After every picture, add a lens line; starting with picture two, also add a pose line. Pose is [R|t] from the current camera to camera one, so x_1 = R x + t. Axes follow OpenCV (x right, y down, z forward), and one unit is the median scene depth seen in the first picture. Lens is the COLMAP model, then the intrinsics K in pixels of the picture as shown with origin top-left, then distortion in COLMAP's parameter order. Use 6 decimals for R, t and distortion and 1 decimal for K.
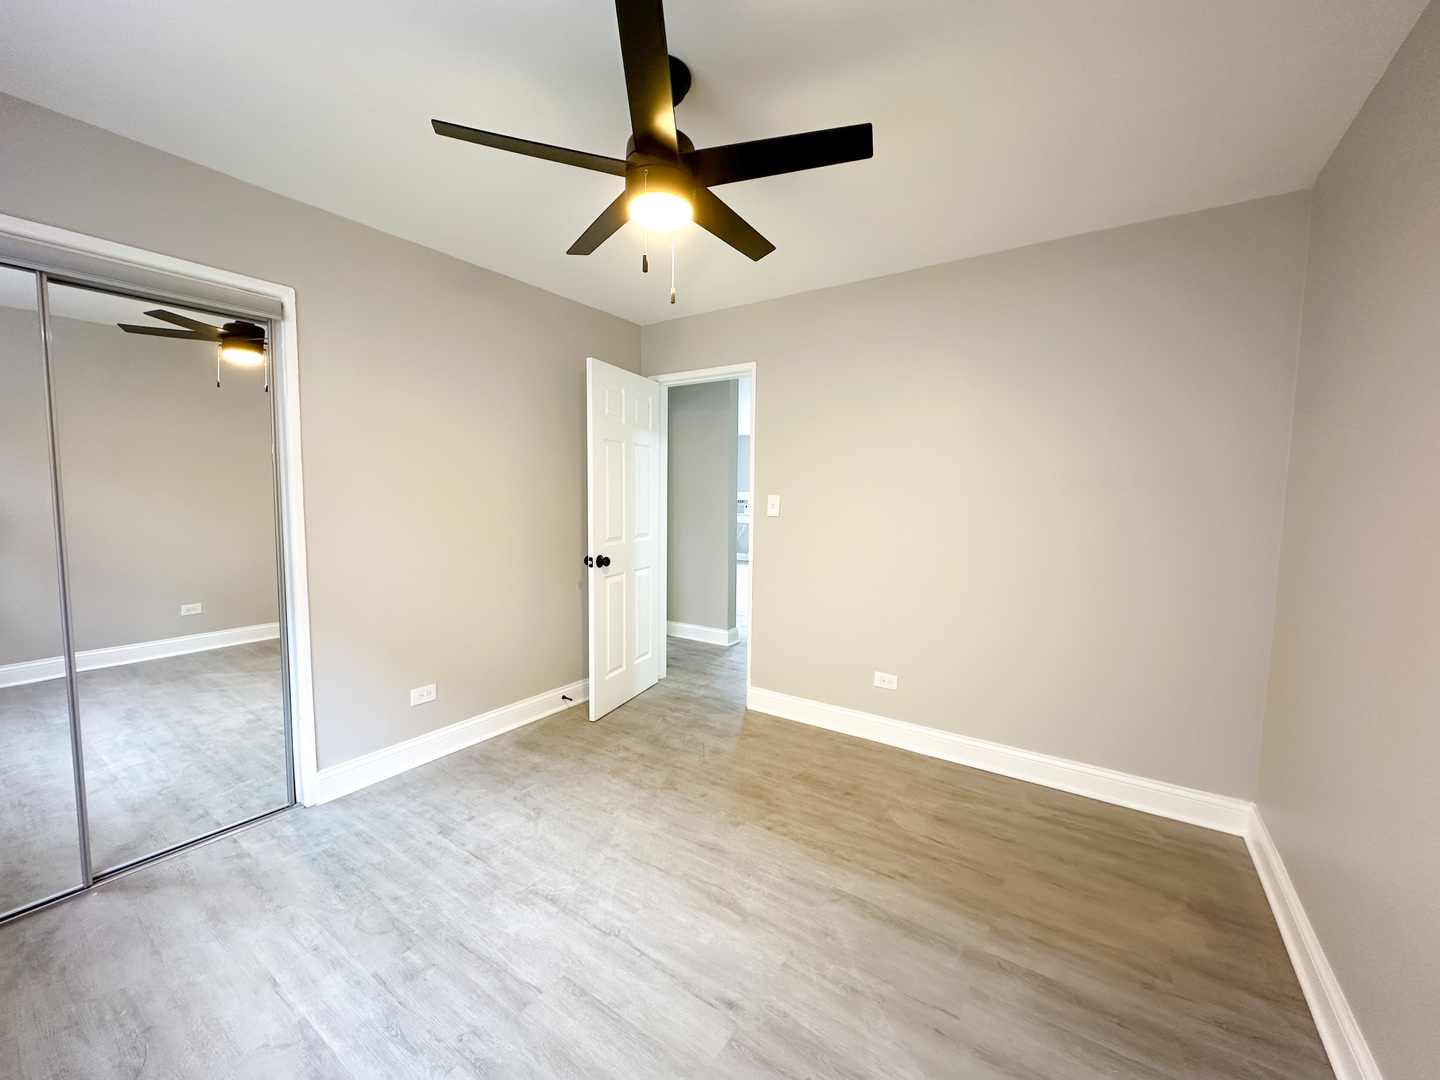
lens RADIAL K [[574.2, 0, 720.0], [0, 574.2, 540.0], [0, 0, 1]] dist [-0.000366, 0.000380]
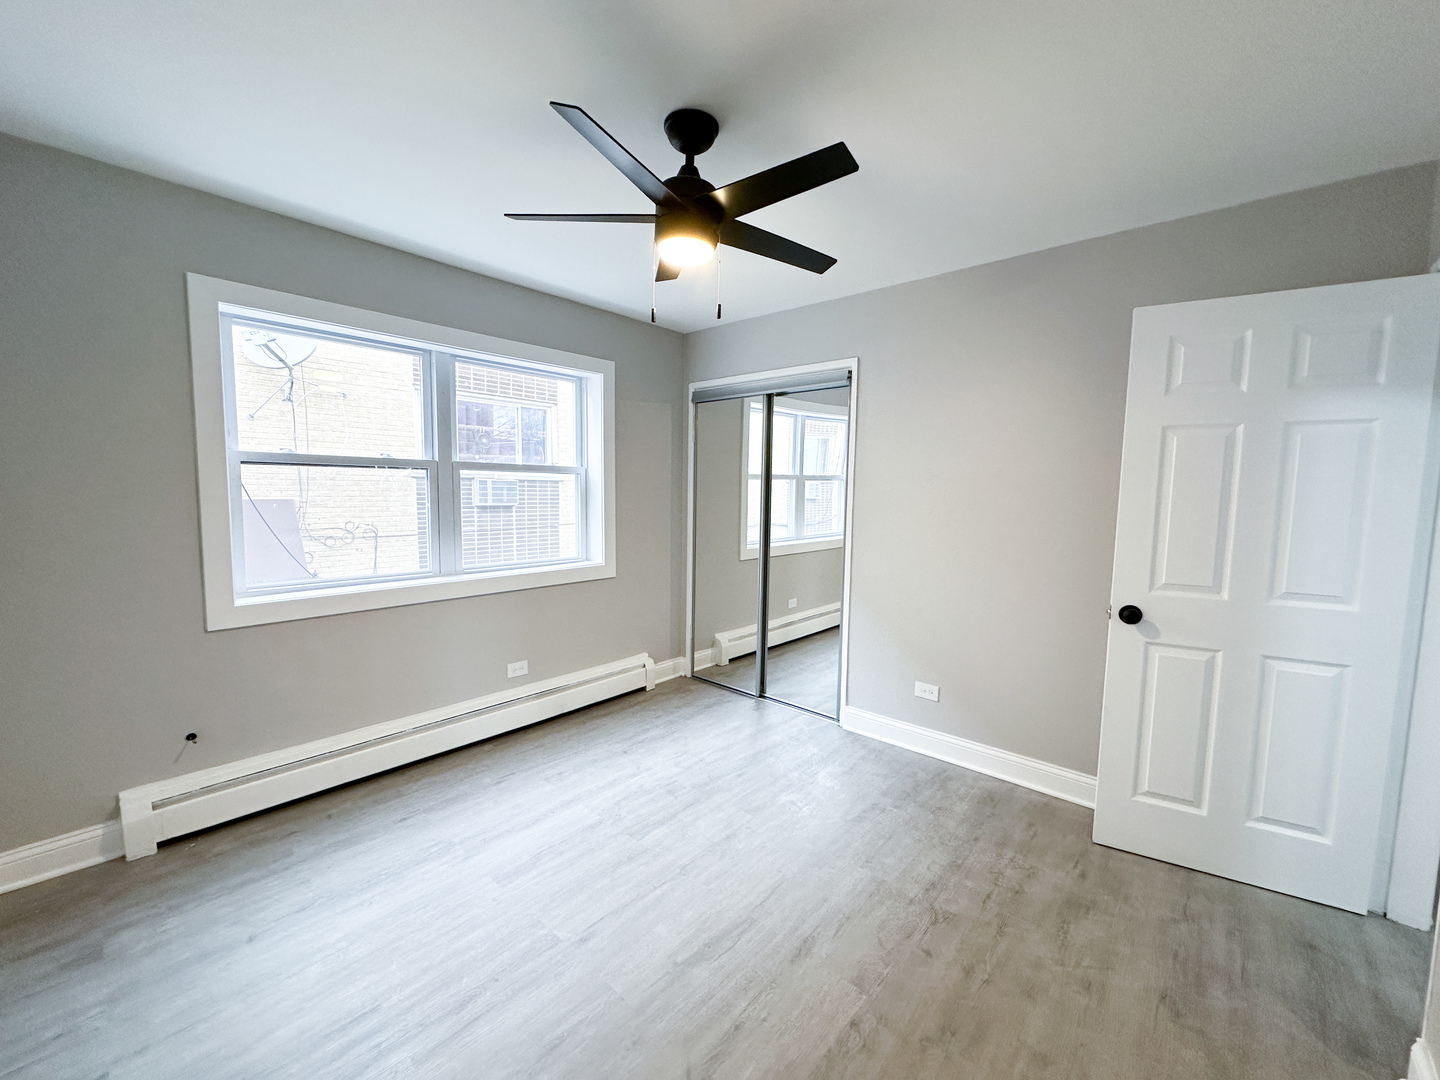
lens RADIAL K [[574.2, 0, 720.0], [0, 574.2, 540.0], [0, 0, 1]] dist [-0.000366, 0.000380]
pose [[-0.125573, 0.075293, -0.989223, 0.581708], [-0.101405, 0.990919, 0.088295, -0.068380], [0.986888, 0.111399, -0.116797, 0.712556]]
